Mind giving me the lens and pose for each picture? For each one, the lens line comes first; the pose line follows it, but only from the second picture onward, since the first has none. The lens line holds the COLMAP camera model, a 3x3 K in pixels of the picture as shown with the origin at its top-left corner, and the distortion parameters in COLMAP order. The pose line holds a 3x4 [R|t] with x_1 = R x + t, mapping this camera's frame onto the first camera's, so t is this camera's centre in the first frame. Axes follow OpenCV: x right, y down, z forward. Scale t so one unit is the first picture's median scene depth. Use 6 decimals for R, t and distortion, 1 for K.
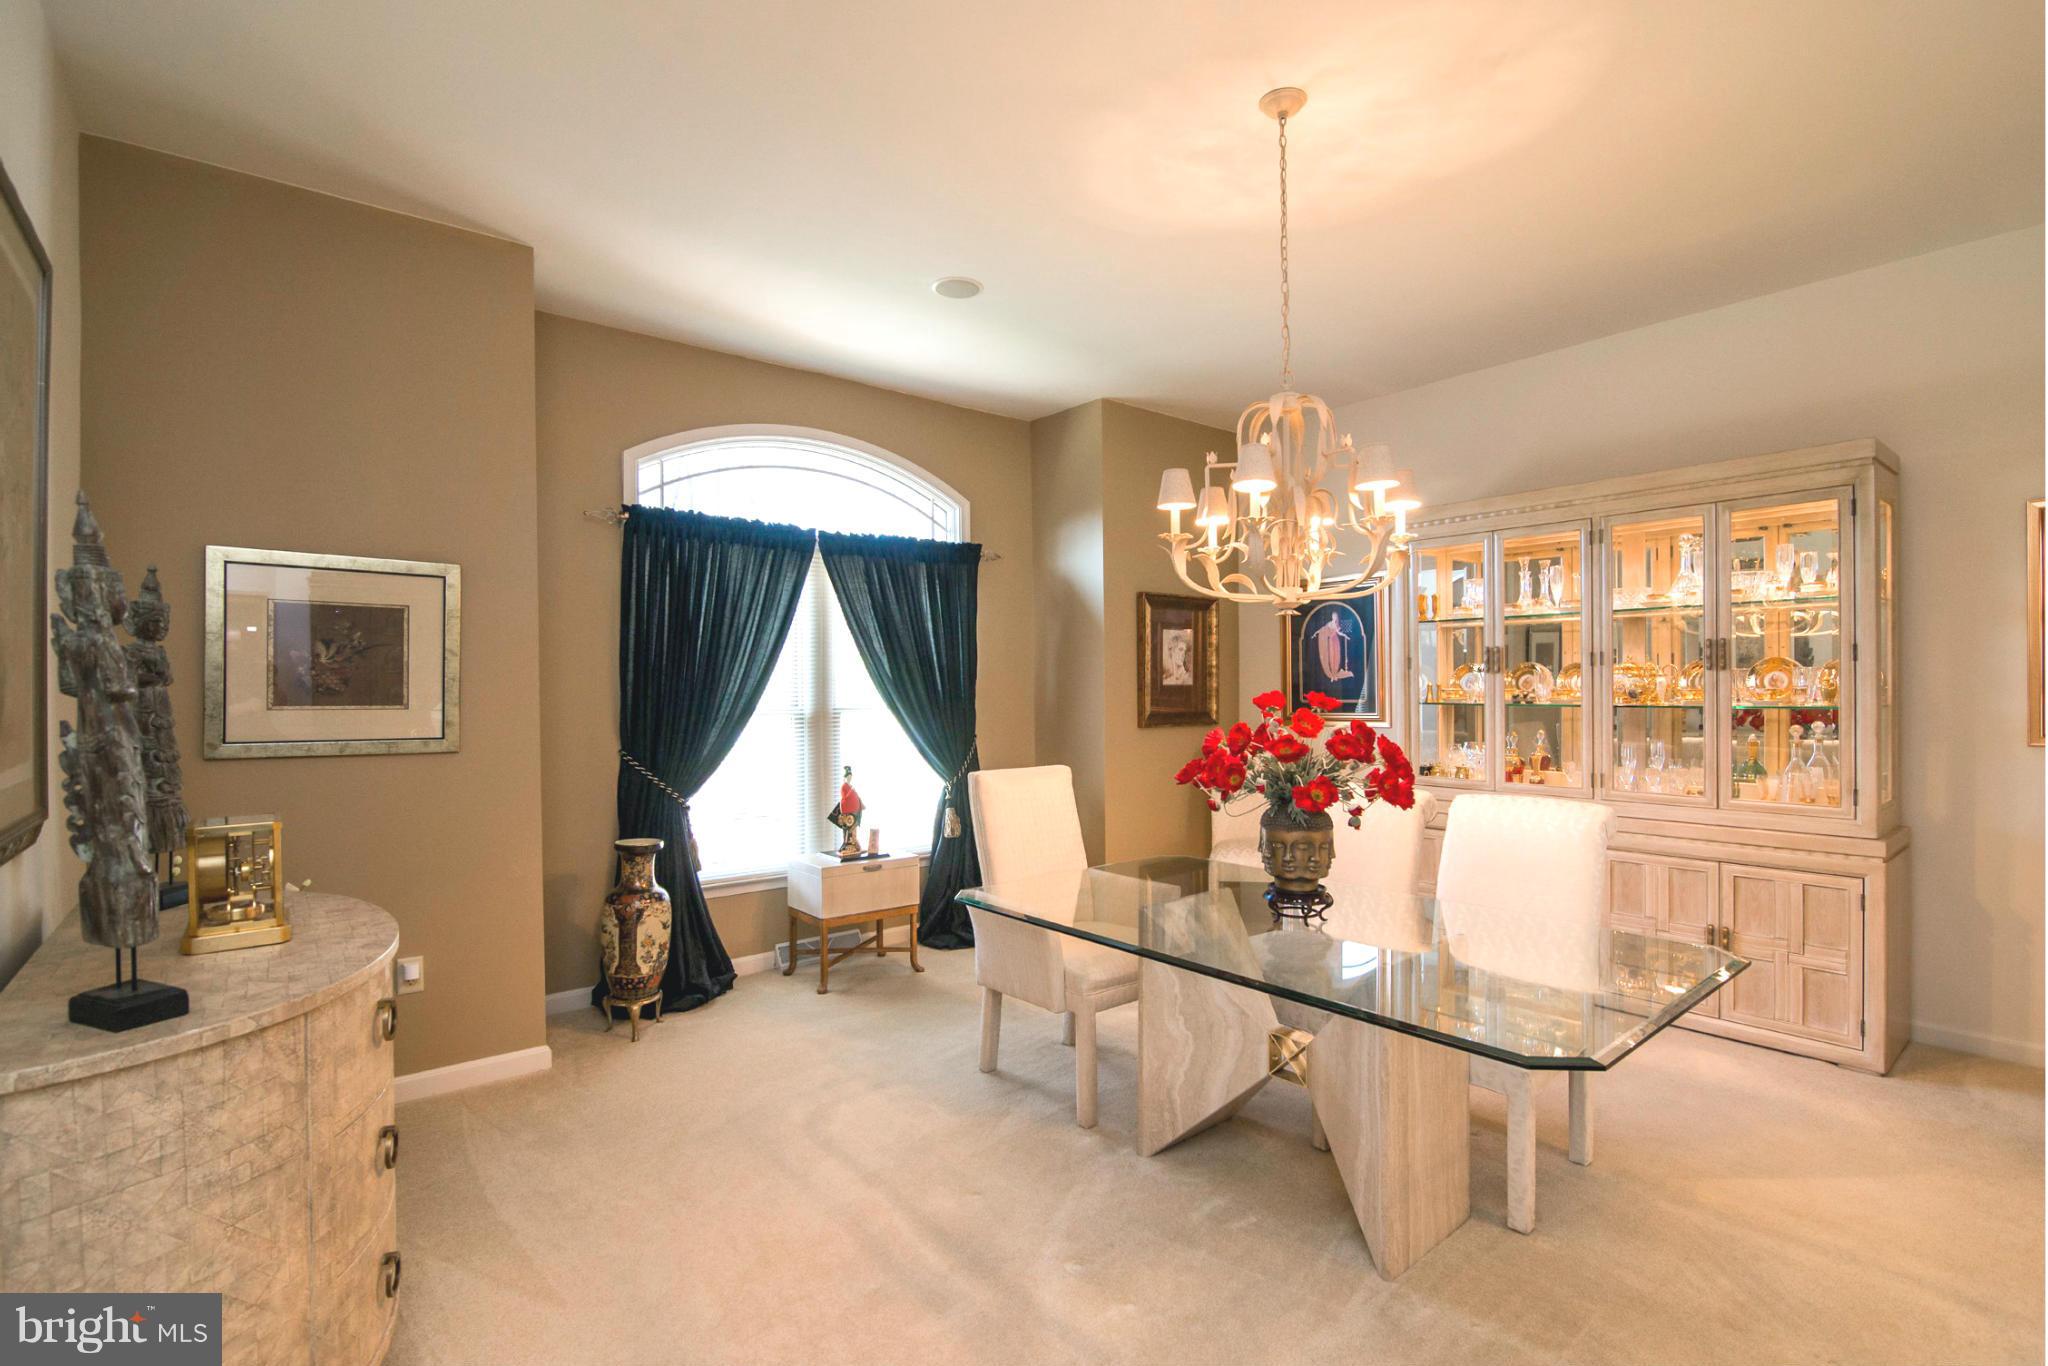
lens RADIAL K [[952.8, 0, 1029.4], [0, 952.8, 689.9], [0, 0, 1]] dist [-0.002729, -0.000364]
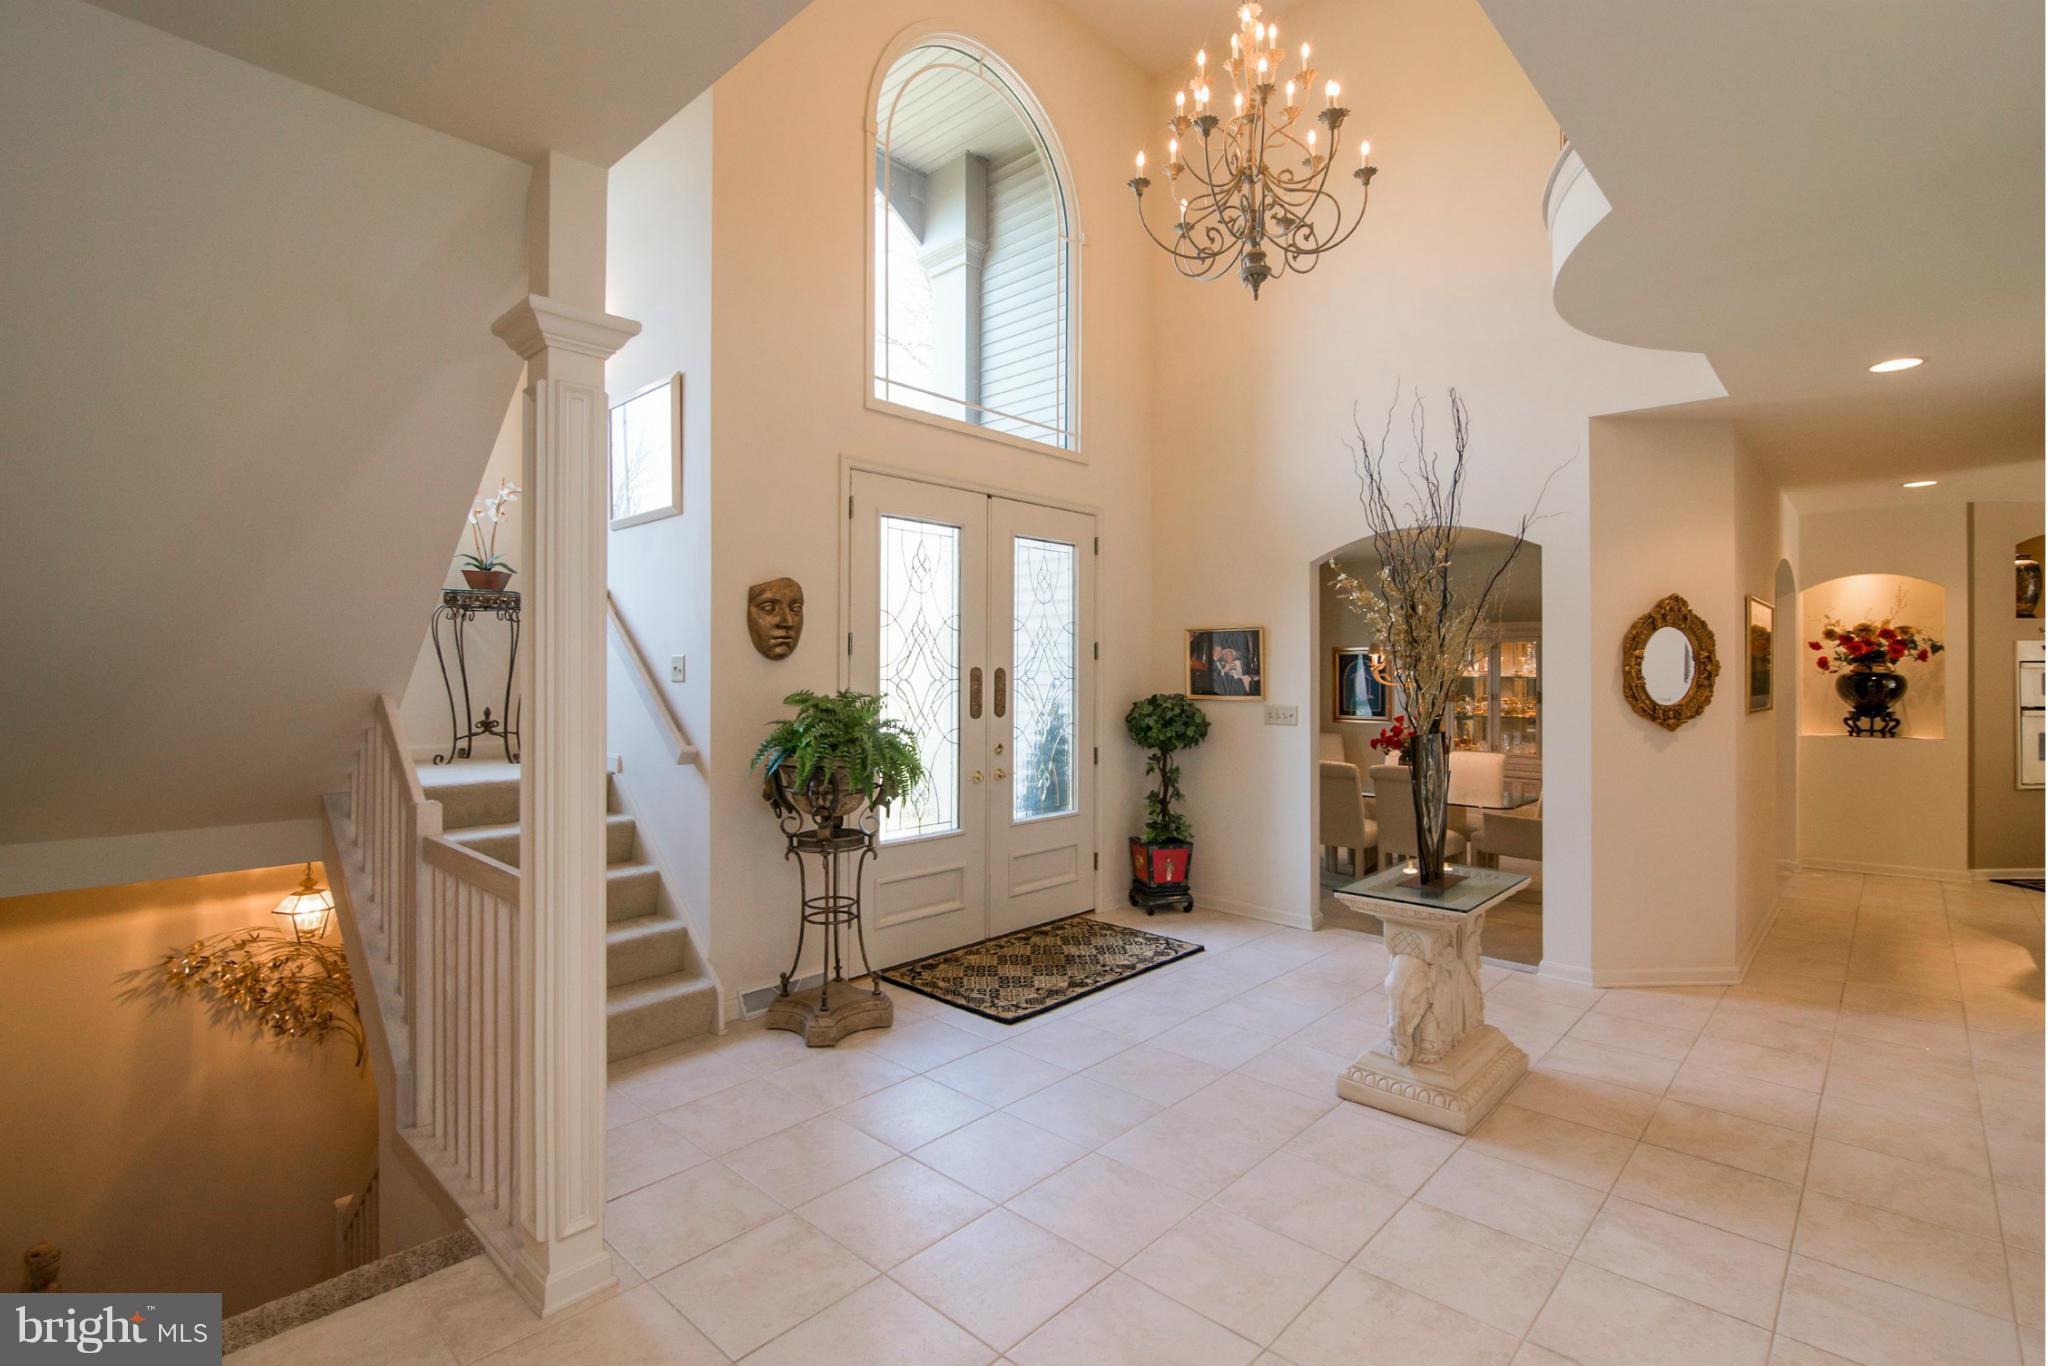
lens RADIAL K [[952.8, 0, 1029.4], [0, 952.8, 689.9], [0, 0, 1]] dist [-0.002729, -0.000364]
pose [[0.991640, -0.001165, 0.129032, -0.804568], [0.000296, 0.999977, 0.006757, -0.062438], [-0.129037, -0.006663, 0.991617, -1.127635]]
